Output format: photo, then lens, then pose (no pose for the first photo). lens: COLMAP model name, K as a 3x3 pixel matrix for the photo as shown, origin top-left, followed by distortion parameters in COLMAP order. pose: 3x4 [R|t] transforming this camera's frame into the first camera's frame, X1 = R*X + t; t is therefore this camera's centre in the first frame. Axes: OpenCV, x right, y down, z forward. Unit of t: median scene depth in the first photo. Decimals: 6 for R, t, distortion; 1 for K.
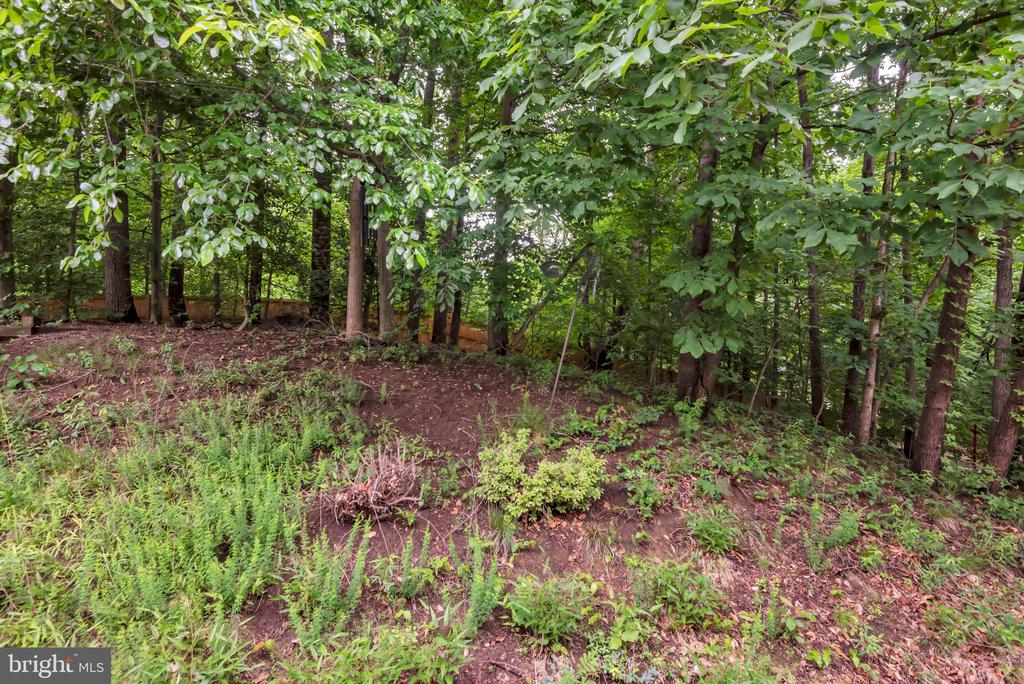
lens RADIAL K [[463.0, 0, 509.6], [0, 463.0, 345.9], [0, 0, 1]] dist [0.004458, -0.001723]
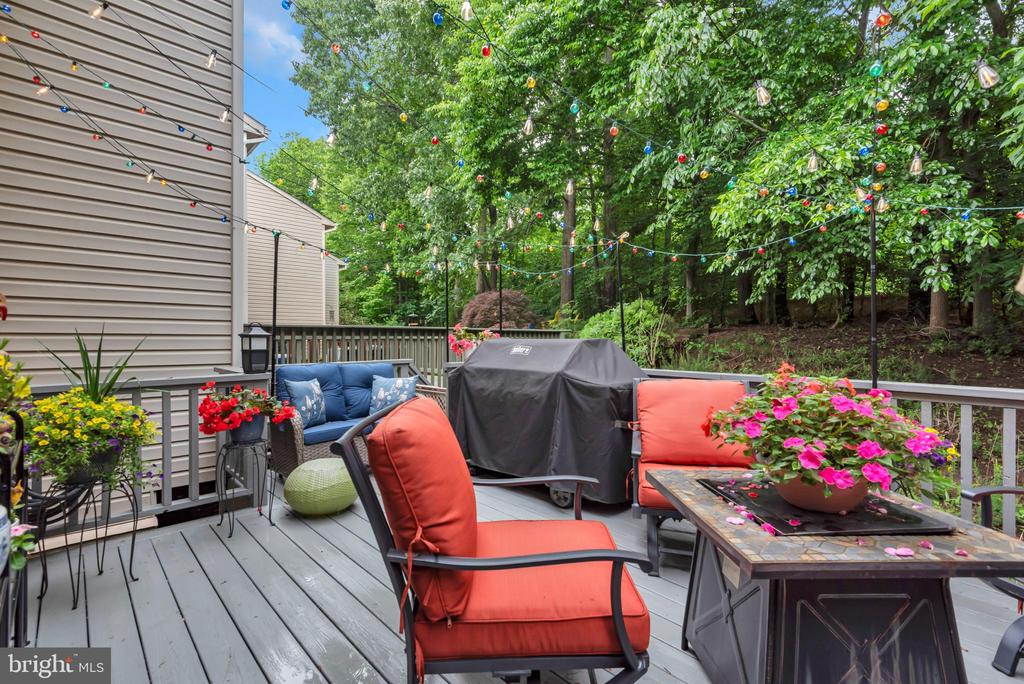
lens RADIAL K [[463.0, 0, 510.1], [0, 463.0, 337.6], [0, 0, 1]] dist [0.004458, -0.001723]
pose [[0.417031, -0.006018, -0.908872, 0.389751], [-0.002113, 0.999969, -0.007591, 0.008752], [0.908890, 0.005086, 0.417005, -0.637716]]
